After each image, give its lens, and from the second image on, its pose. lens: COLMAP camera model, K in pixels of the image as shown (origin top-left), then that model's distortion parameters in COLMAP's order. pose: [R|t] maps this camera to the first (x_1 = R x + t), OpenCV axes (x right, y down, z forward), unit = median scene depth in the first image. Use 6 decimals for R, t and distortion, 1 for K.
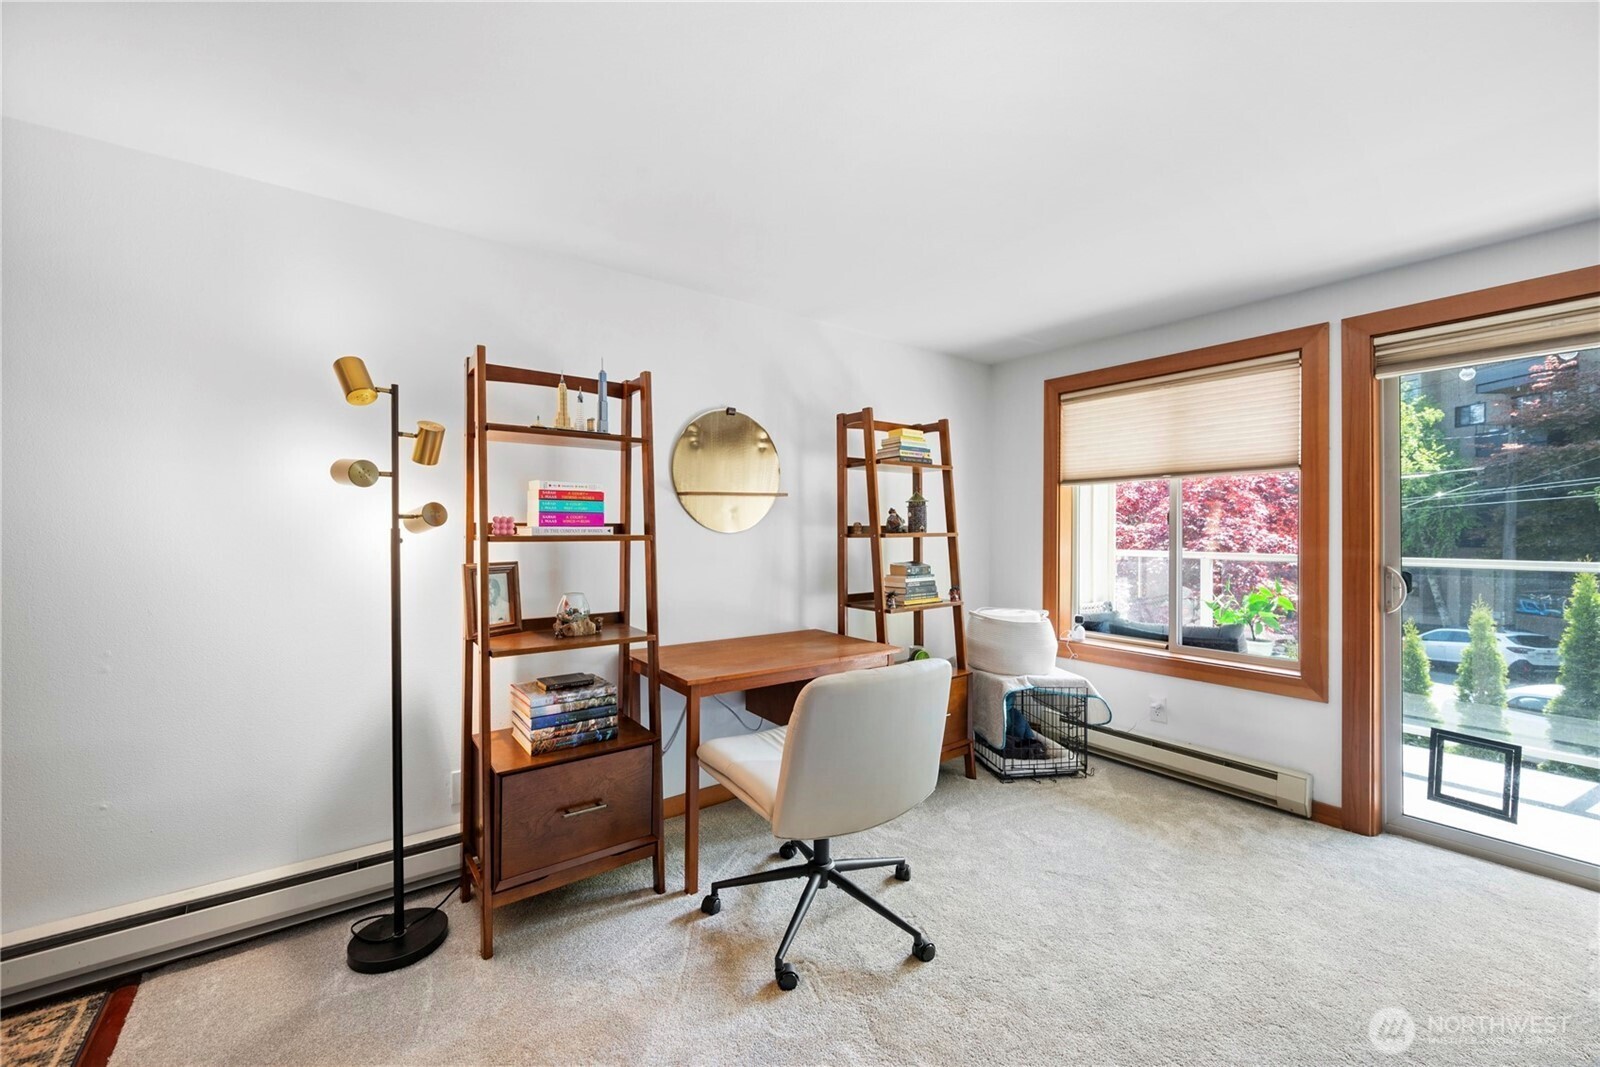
lens RADIAL K [[628.3, 0, 796.4], [0, 628.3, 528.2], [0, 0, 1]] dist [0.000723, -0.000270]
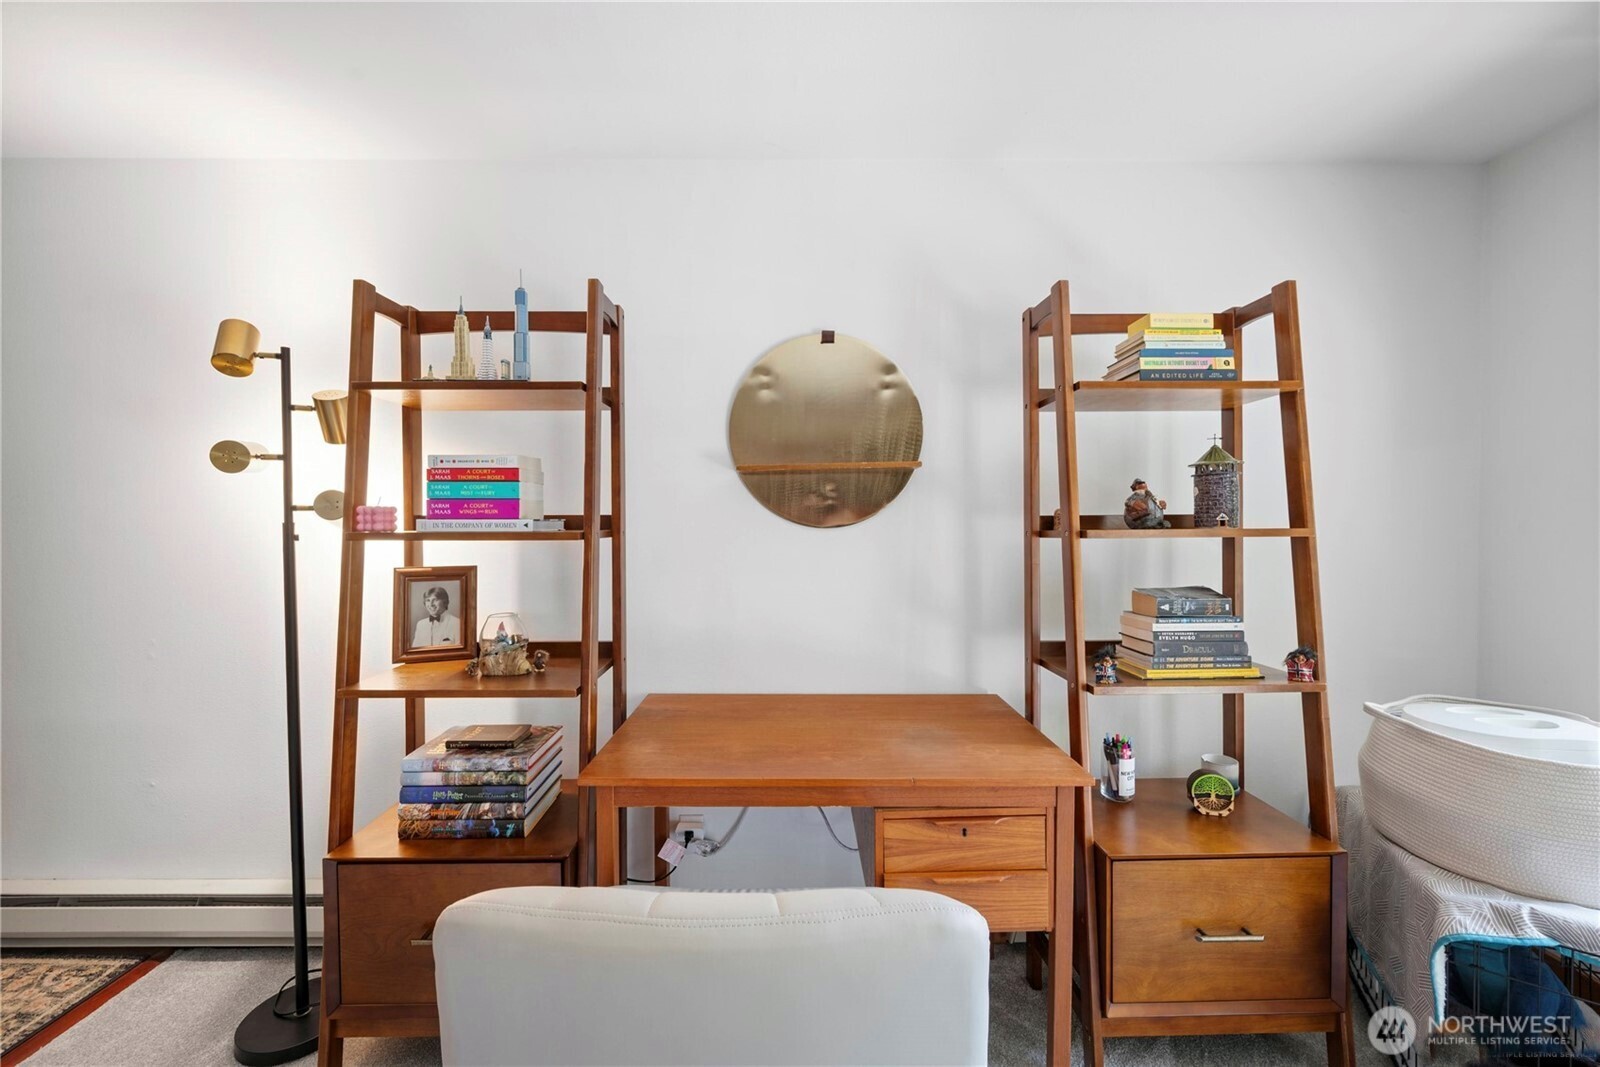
lens RADIAL K [[639.0, 0, 782.9], [0, 639.0, 532.4], [0, 0, 1]] dist [-0.000836, 0.000155]
pose [[0.808323, 0.003385, -0.588729, 0.327871], [0.003949, 0.999930, 0.011171, 0.005368], [0.588726, -0.011355, 0.808253, 0.611954]]
